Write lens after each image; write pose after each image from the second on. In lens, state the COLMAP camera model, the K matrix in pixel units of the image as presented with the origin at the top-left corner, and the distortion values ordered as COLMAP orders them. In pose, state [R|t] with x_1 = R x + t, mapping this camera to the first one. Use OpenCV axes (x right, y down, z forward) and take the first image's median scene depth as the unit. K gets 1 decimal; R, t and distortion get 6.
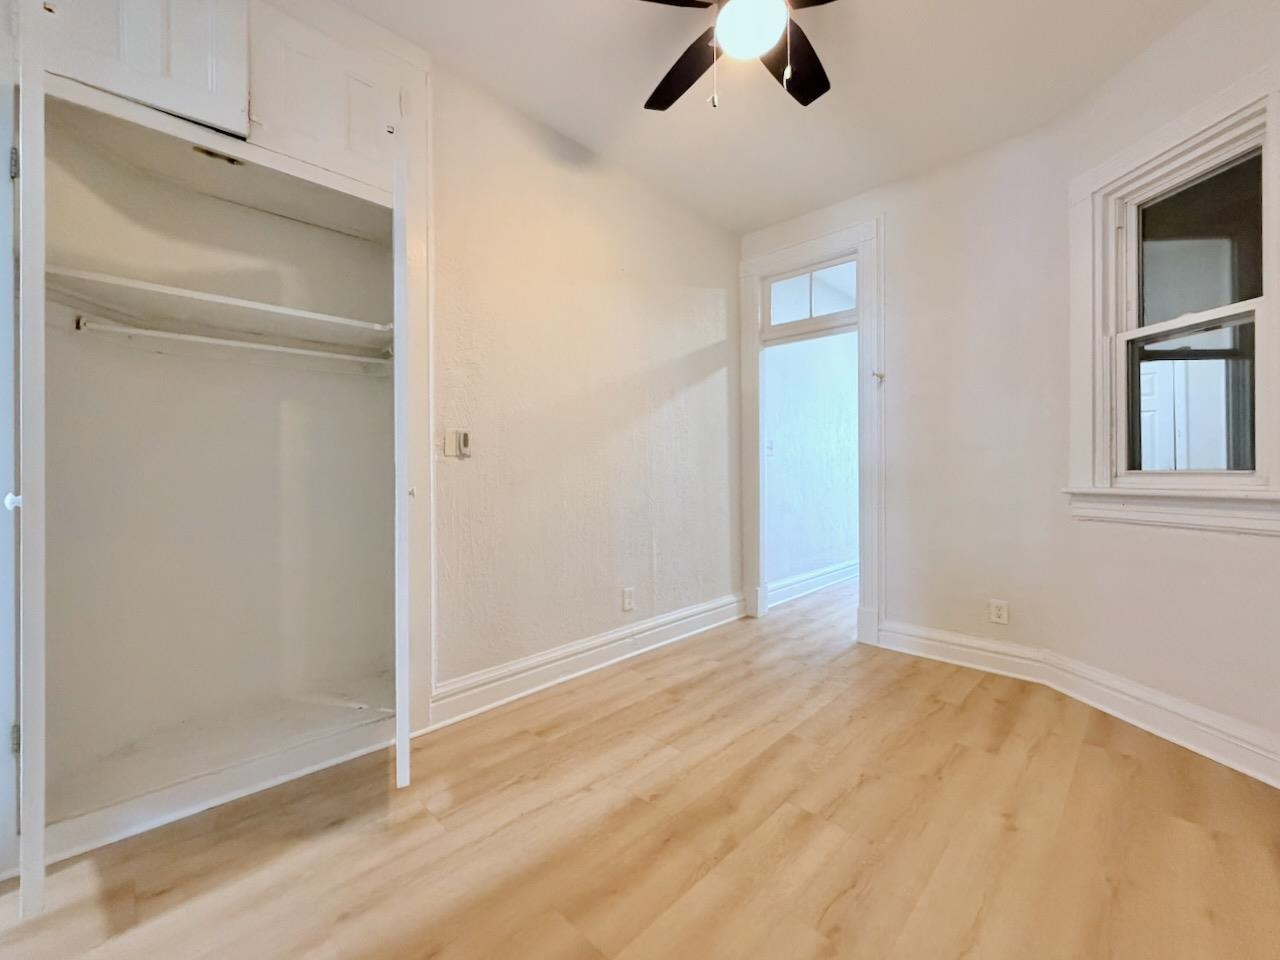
lens RADIAL K [[522.8, 0, 635.7], [0, 522.8, 471.0], [0, 0, 1]] dist [0.001432, -0.000236]
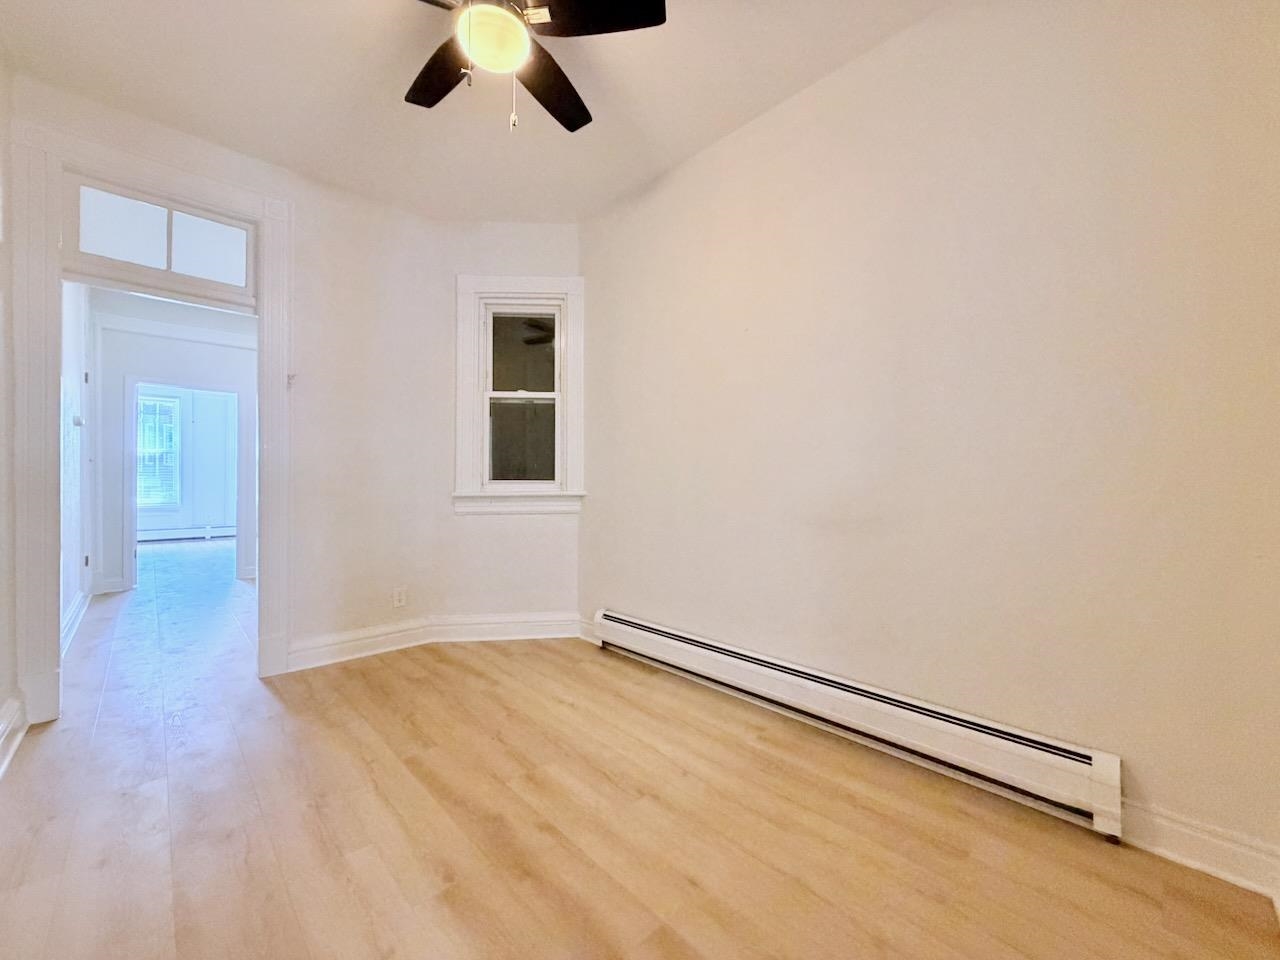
lens RADIAL K [[508.3, 0, 633.9], [0, 508.3, 479.2], [0, 0, 1]] dist [0.000236, 0.000281]
pose [[0.044758, 0.009053, 0.998957, -0.542654], [-0.001759, 0.999958, -0.008983, 0.008389], [-0.998996, -0.001355, 0.044772, 0.493923]]
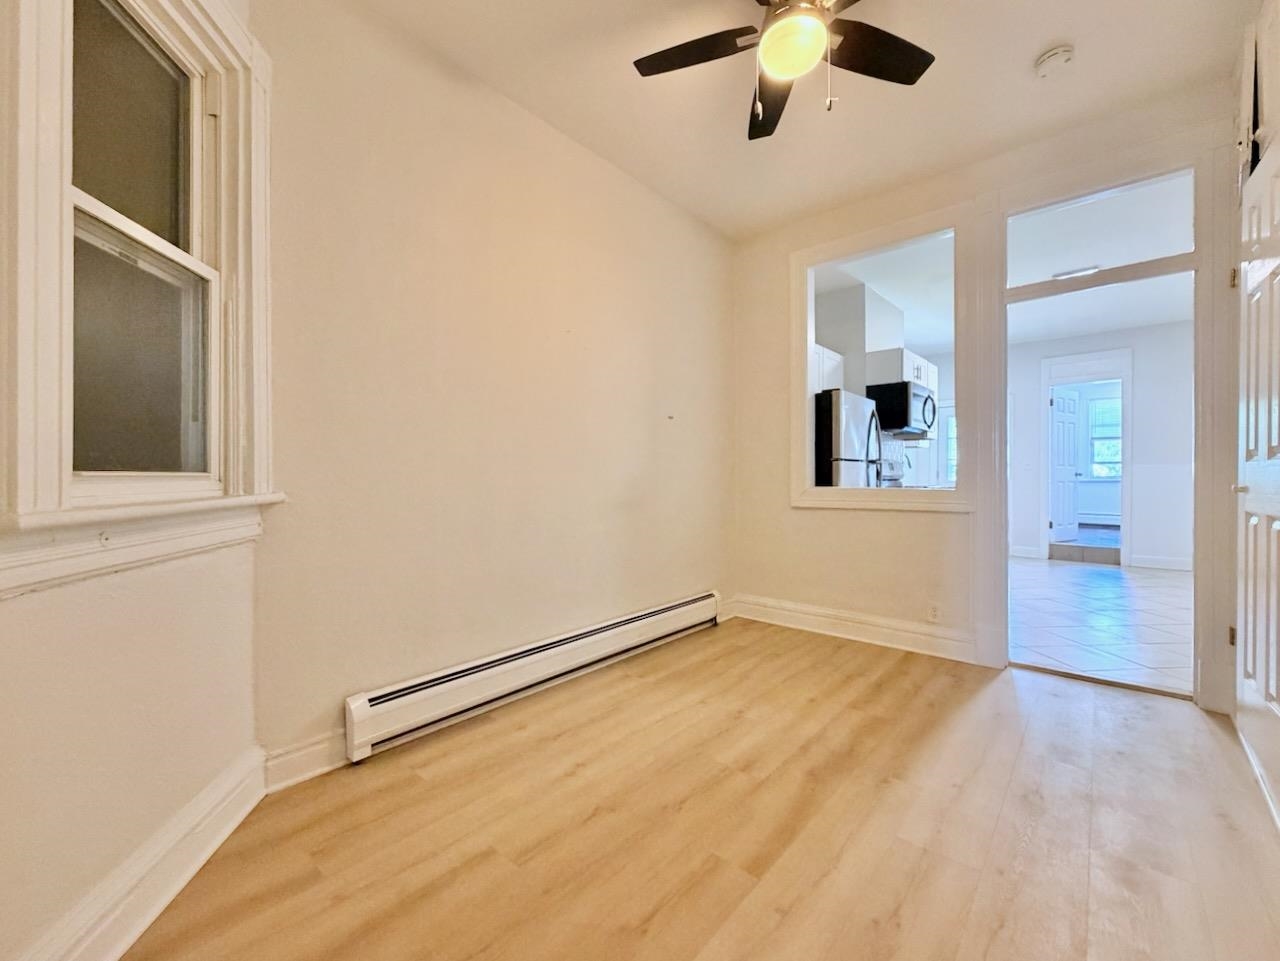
lens RADIAL K [[532.7, 0, 633.7], [0, 532.7, 472.0], [0, 0, 1]] dist [-0.000229, -0.000667]
pose [[-0.998920, 0.004295, -0.046269, 0.430201], [0.004489, 0.999982, -0.004084, 0.003168], [0.046250, -0.004287, -0.998921, 1.493200]]
